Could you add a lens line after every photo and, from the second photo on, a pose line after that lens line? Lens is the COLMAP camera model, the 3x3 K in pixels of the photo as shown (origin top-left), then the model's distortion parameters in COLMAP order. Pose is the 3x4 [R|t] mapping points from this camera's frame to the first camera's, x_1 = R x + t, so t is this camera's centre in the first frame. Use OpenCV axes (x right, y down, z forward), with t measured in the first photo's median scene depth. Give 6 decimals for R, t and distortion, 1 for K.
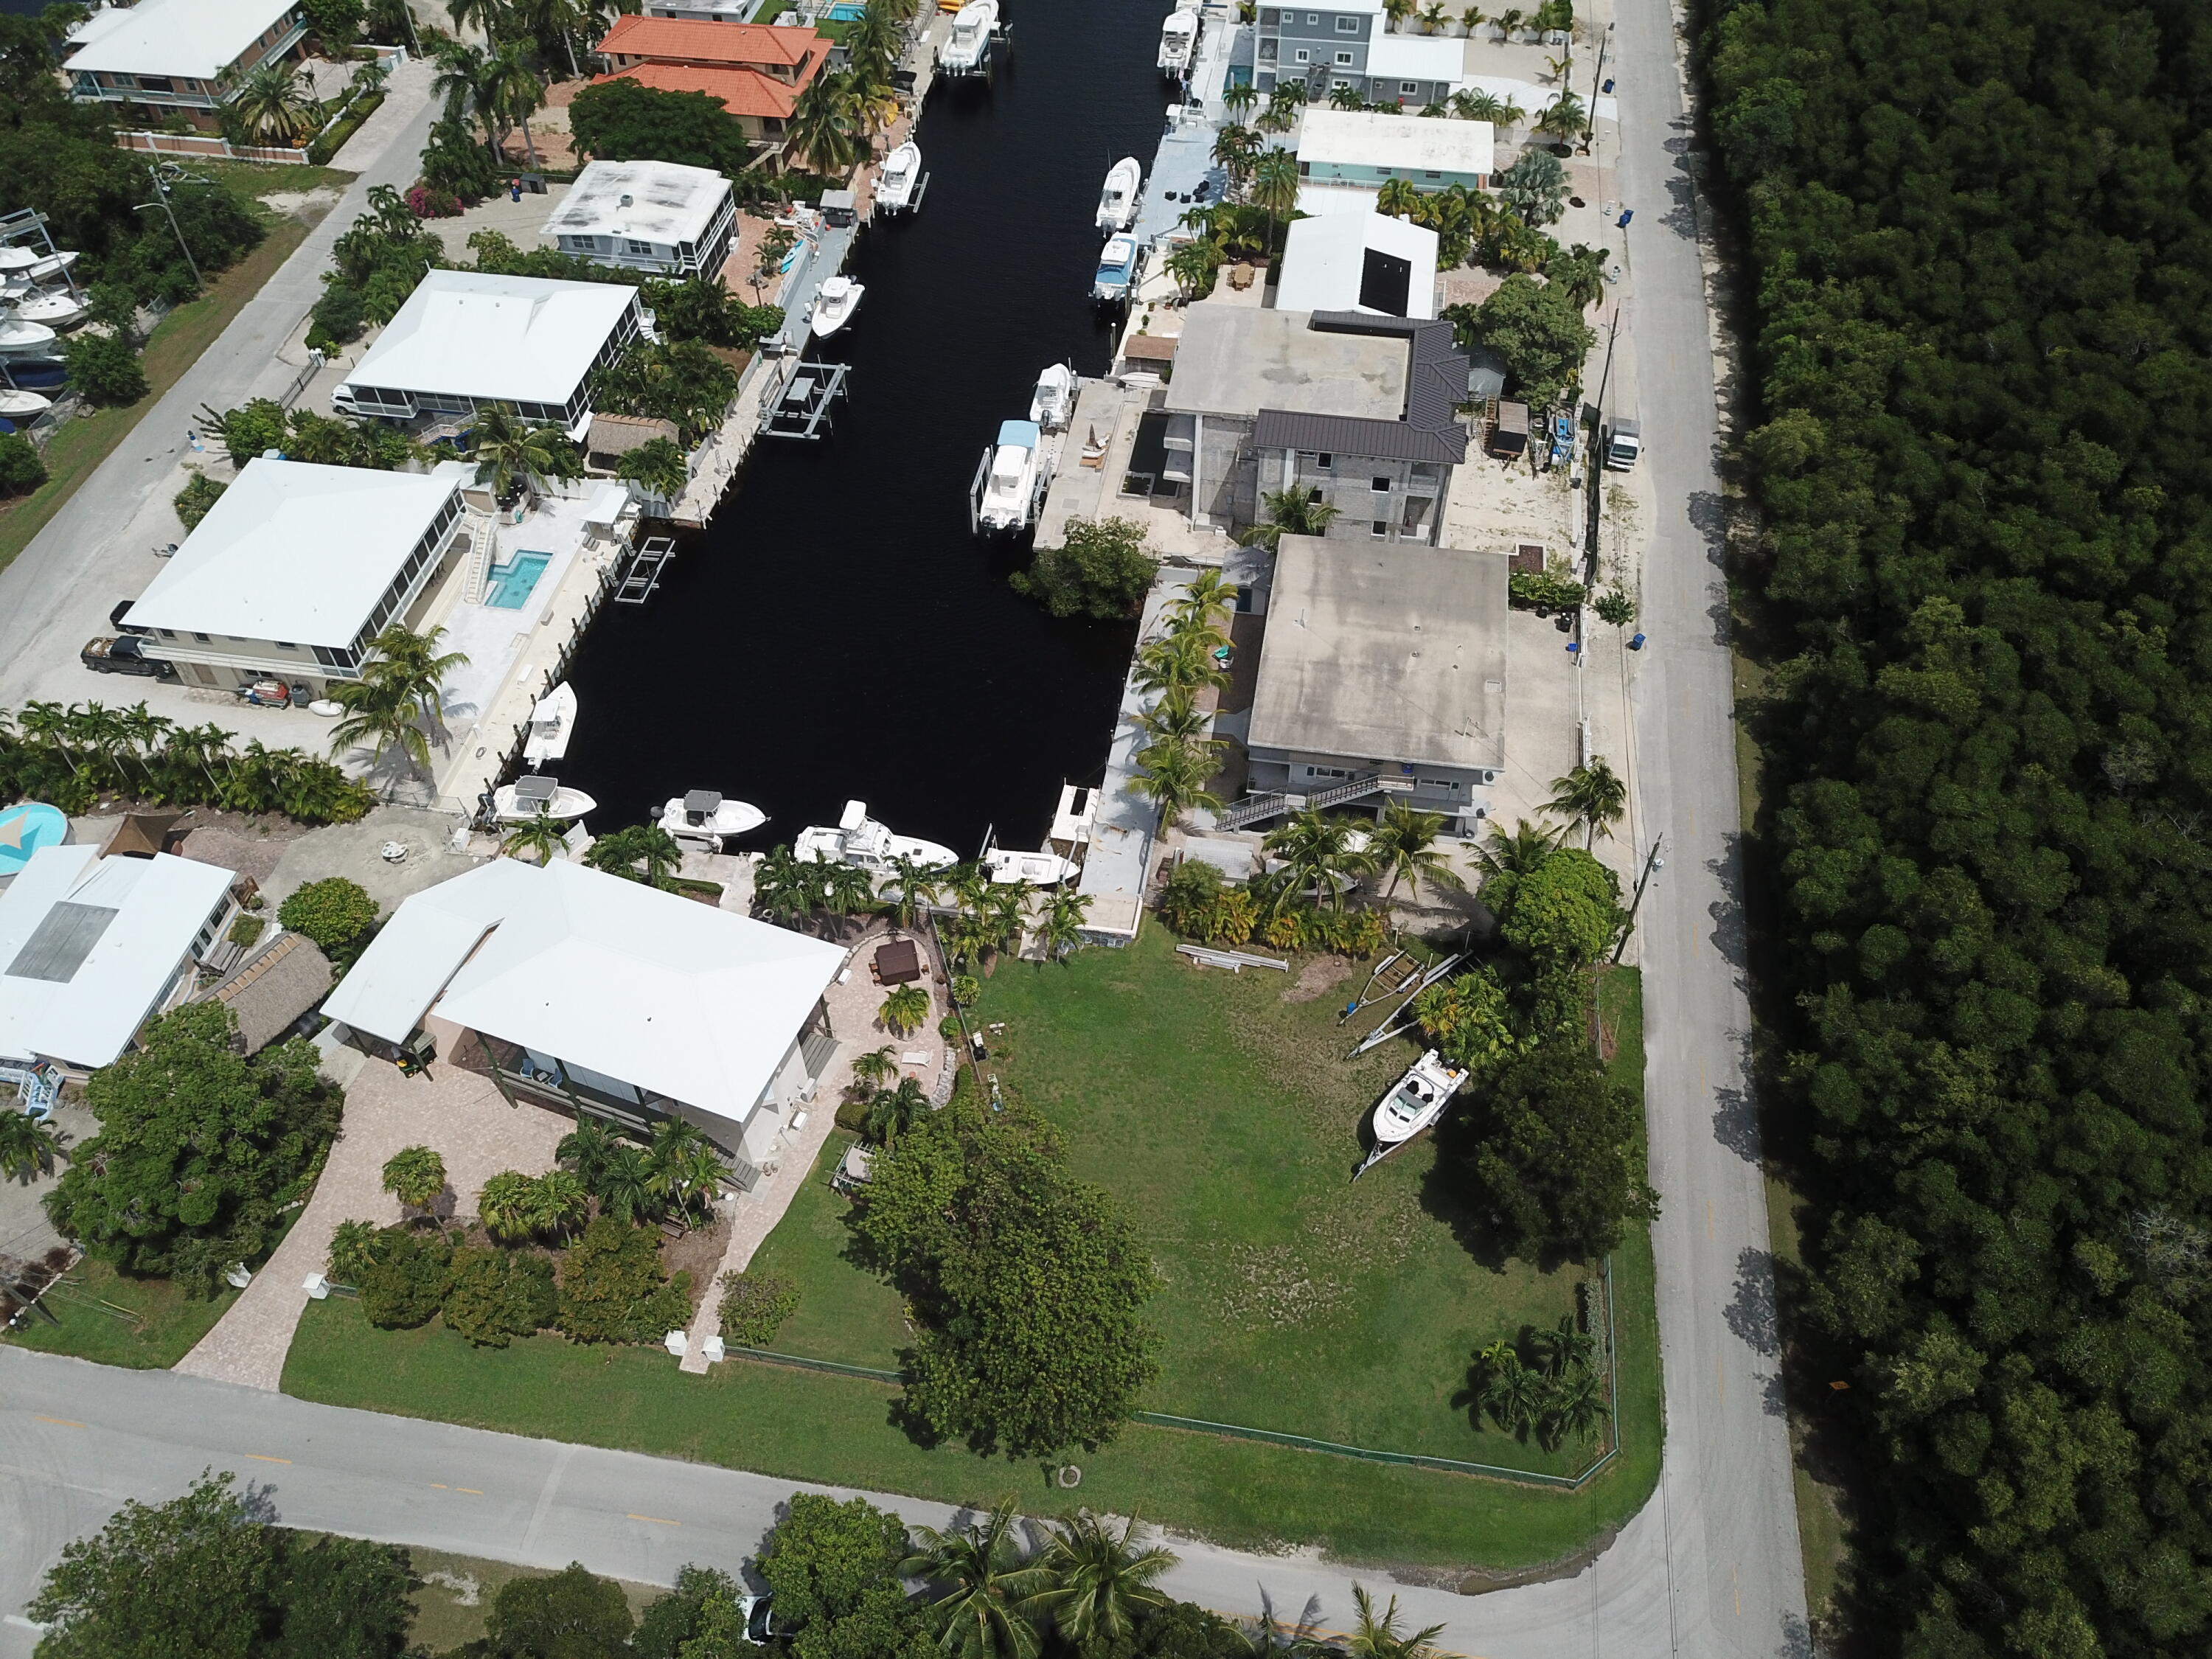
lens RADIAL K [[1693.1, 0, 1106.0], [0, 1693.1, 829.5], [0, 0, 1]] dist [0.043951, -0.093735]
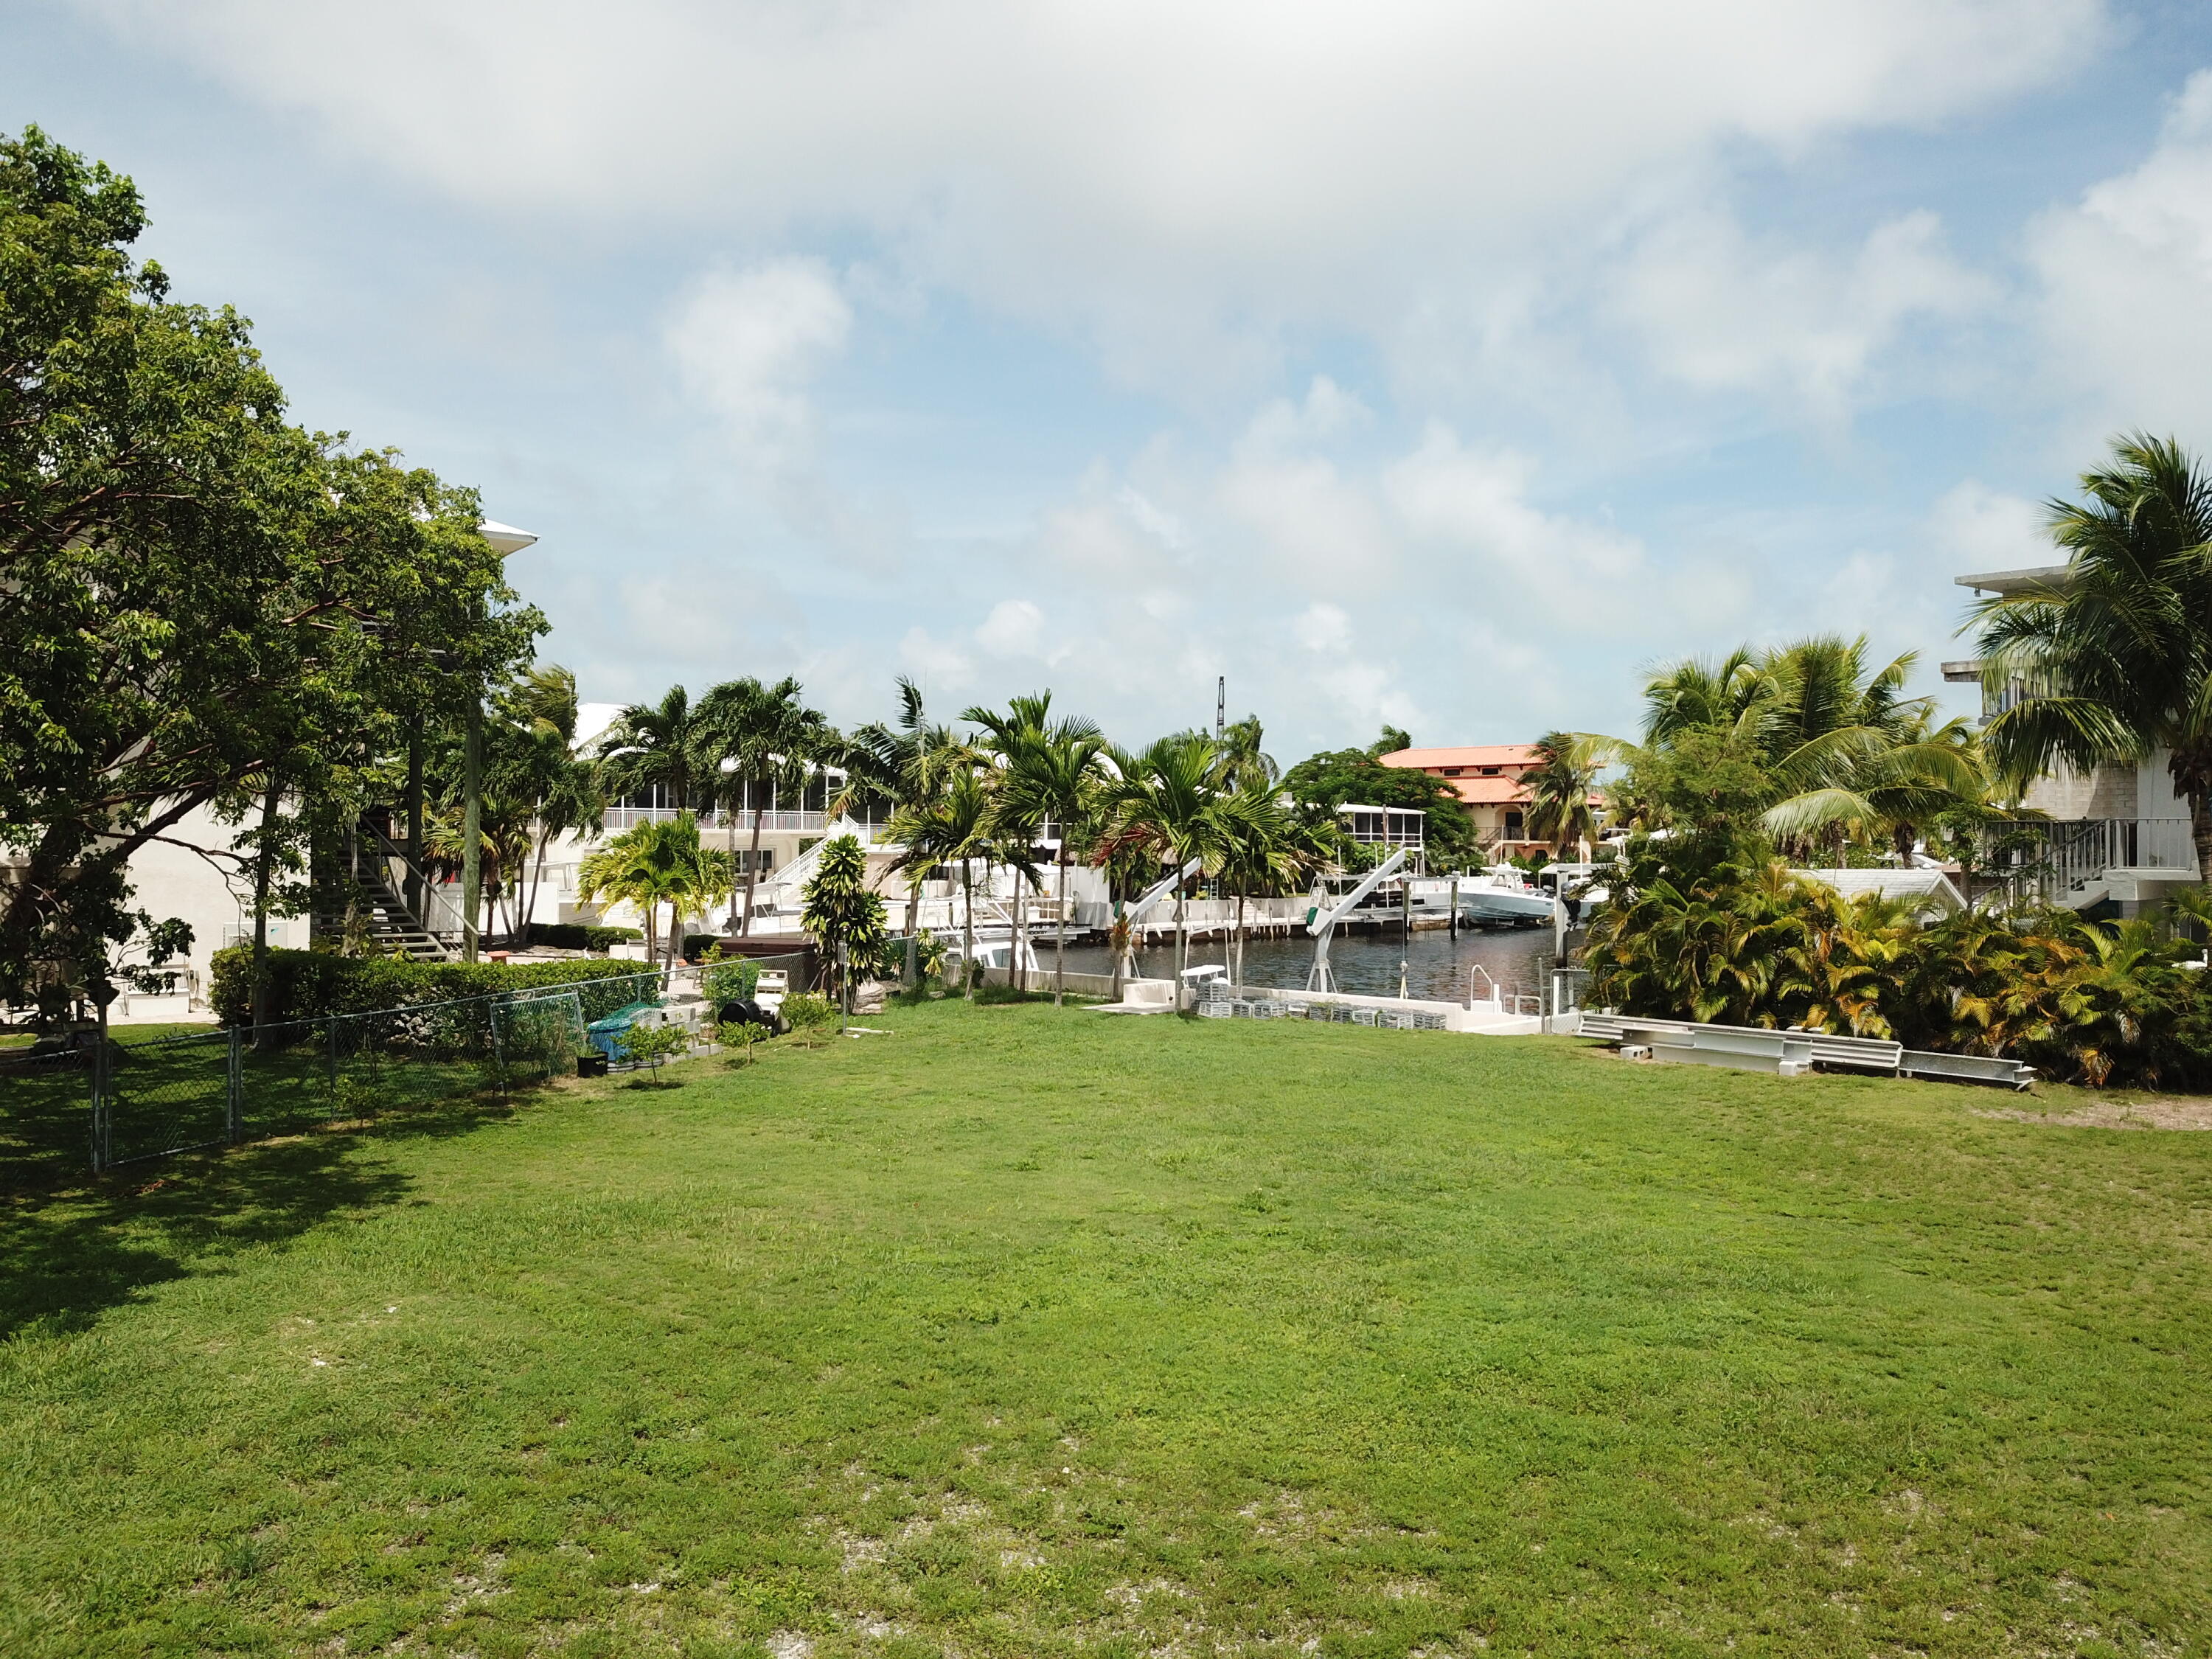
lens RADIAL K [[1693.1, 0, 1106.0], [0, 1693.1, 829.5], [0, 0, 1]] dist [0.043951, -0.093735]
pose [[0.830684, -0.001117, -0.556743, 0.161912], [-0.423019, 0.648879, -0.632464, 0.312603], [0.361966, 0.760890, 0.538541, 0.970124]]
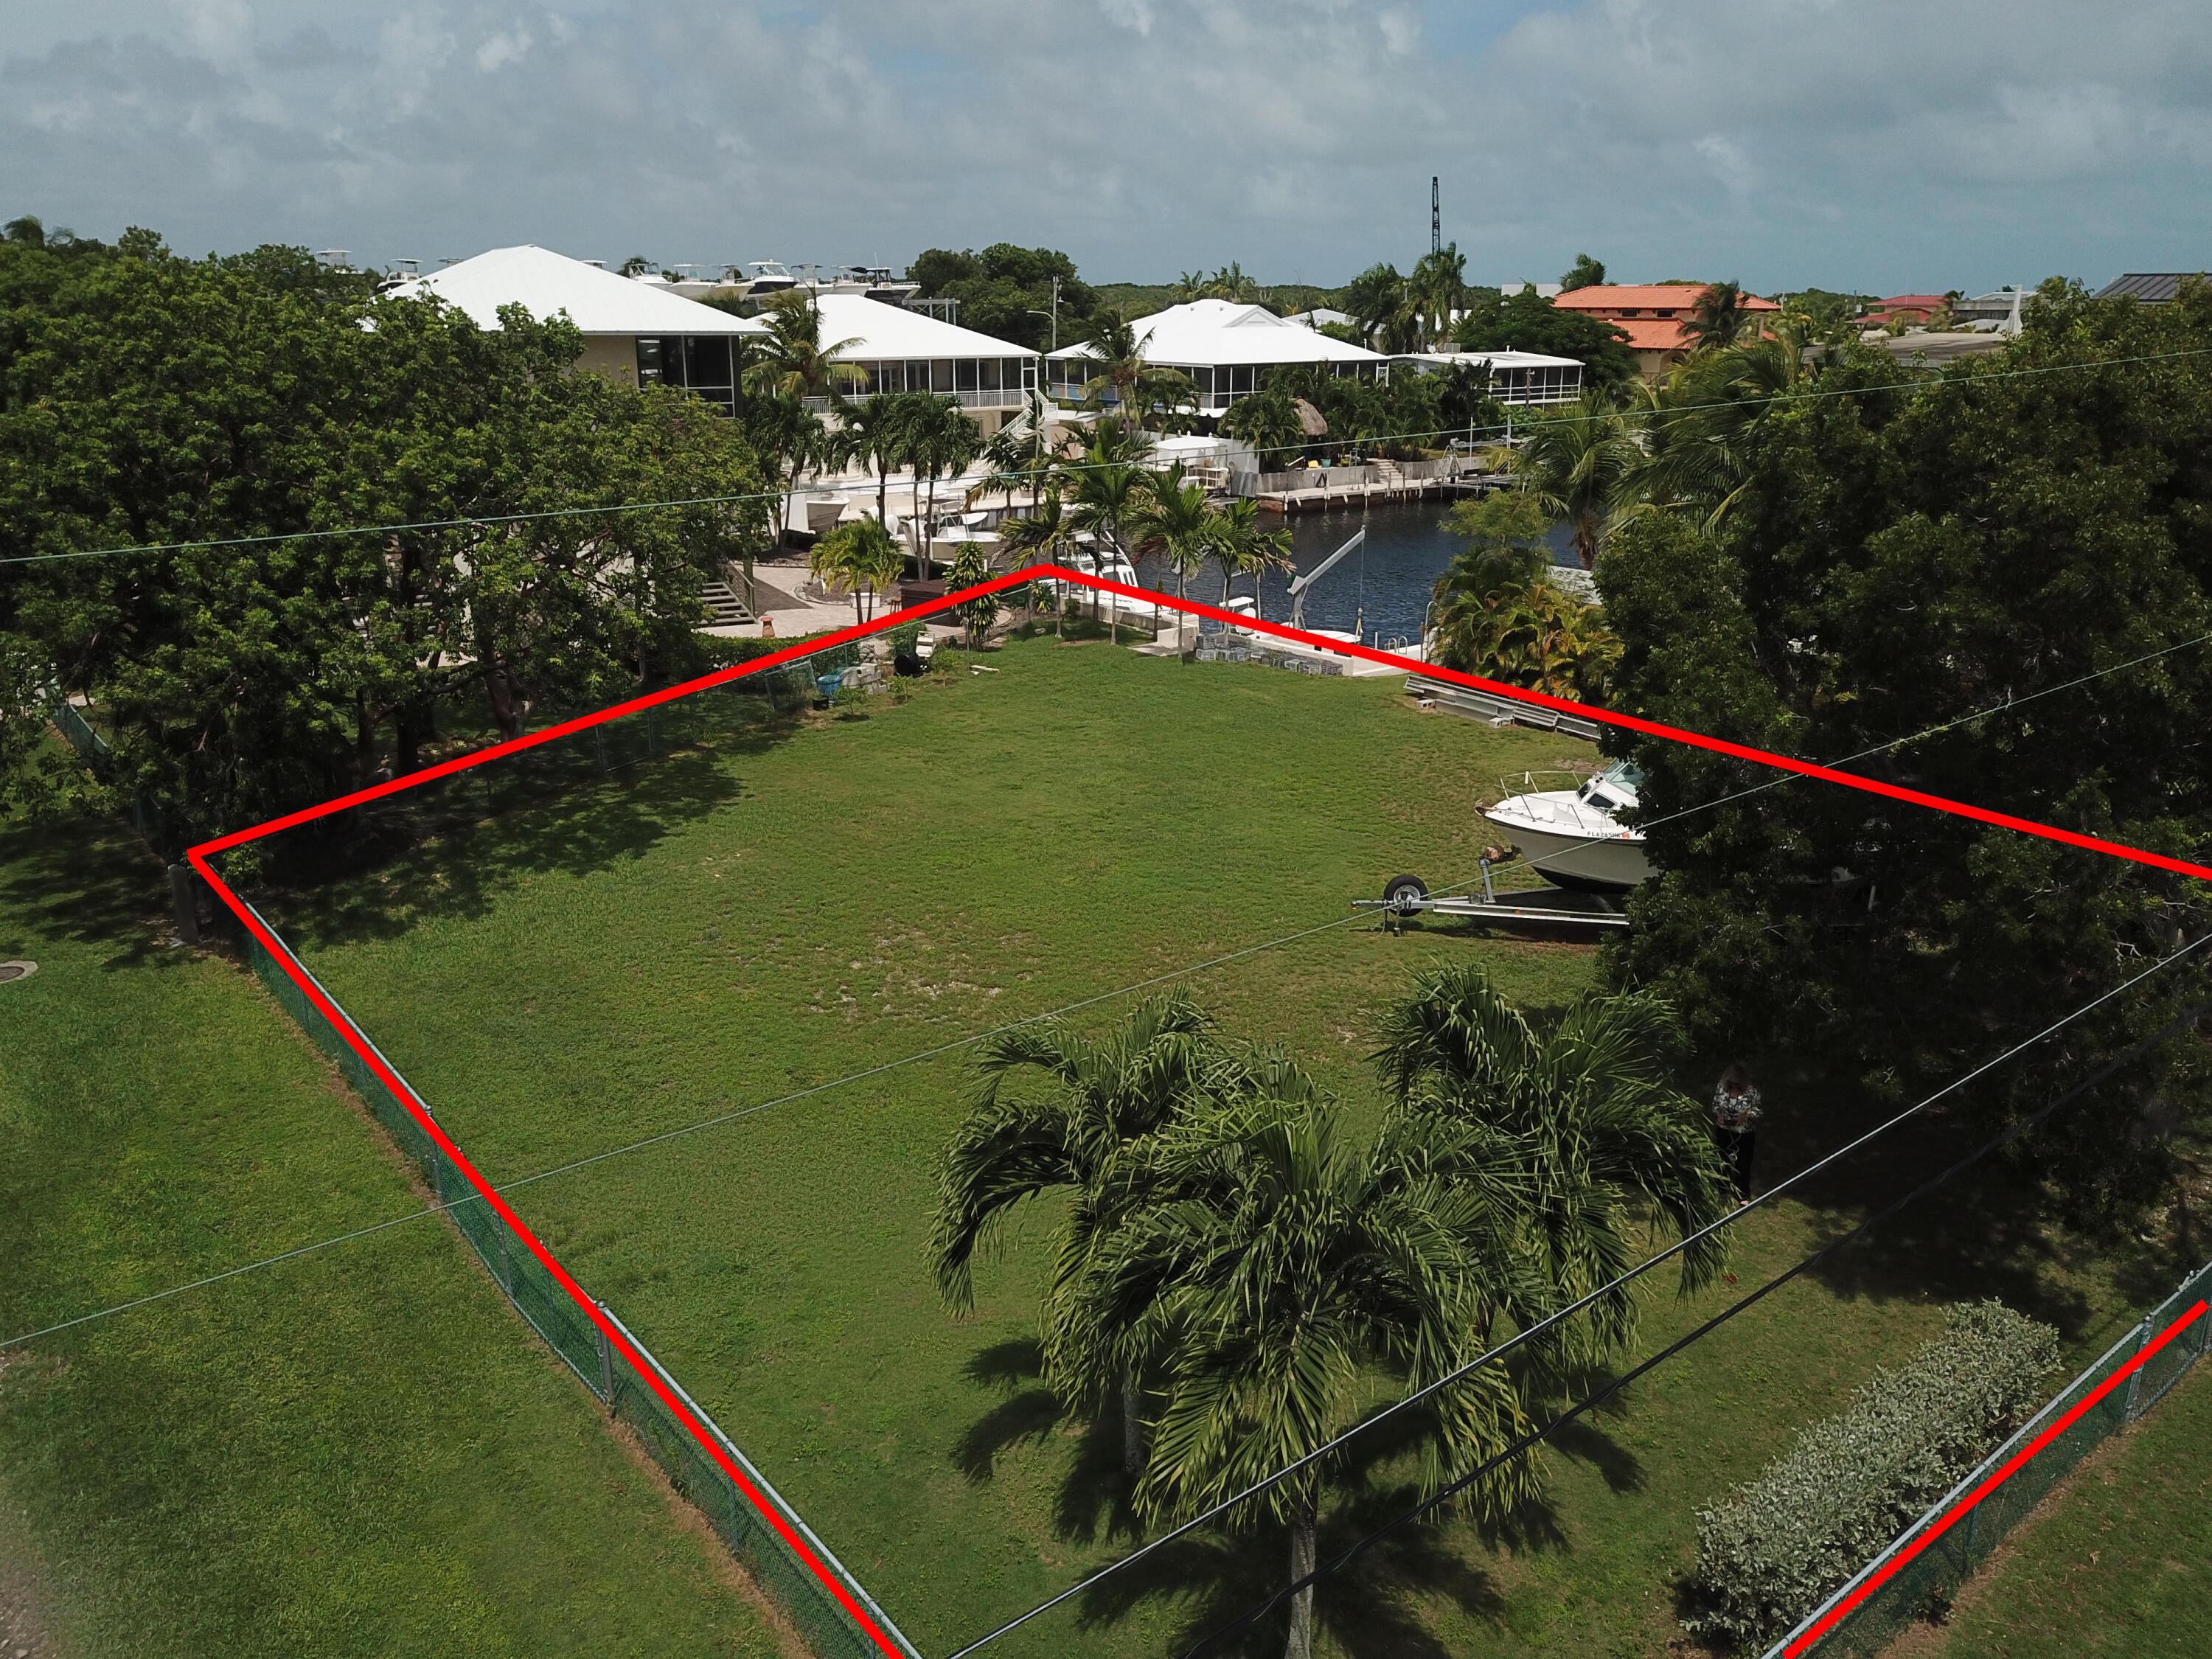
lens RADIAL K [[1693.1, 0, 1106.0], [0, 1693.1, 829.5], [0, 0, 1]] dist [0.043951, -0.093735]
pose [[0.737937, 0.202959, -0.643627, 0.337838], [-0.510952, 0.791065, -0.336369, 0.355665], [0.440882, 0.577082, 0.687459, 0.827062]]
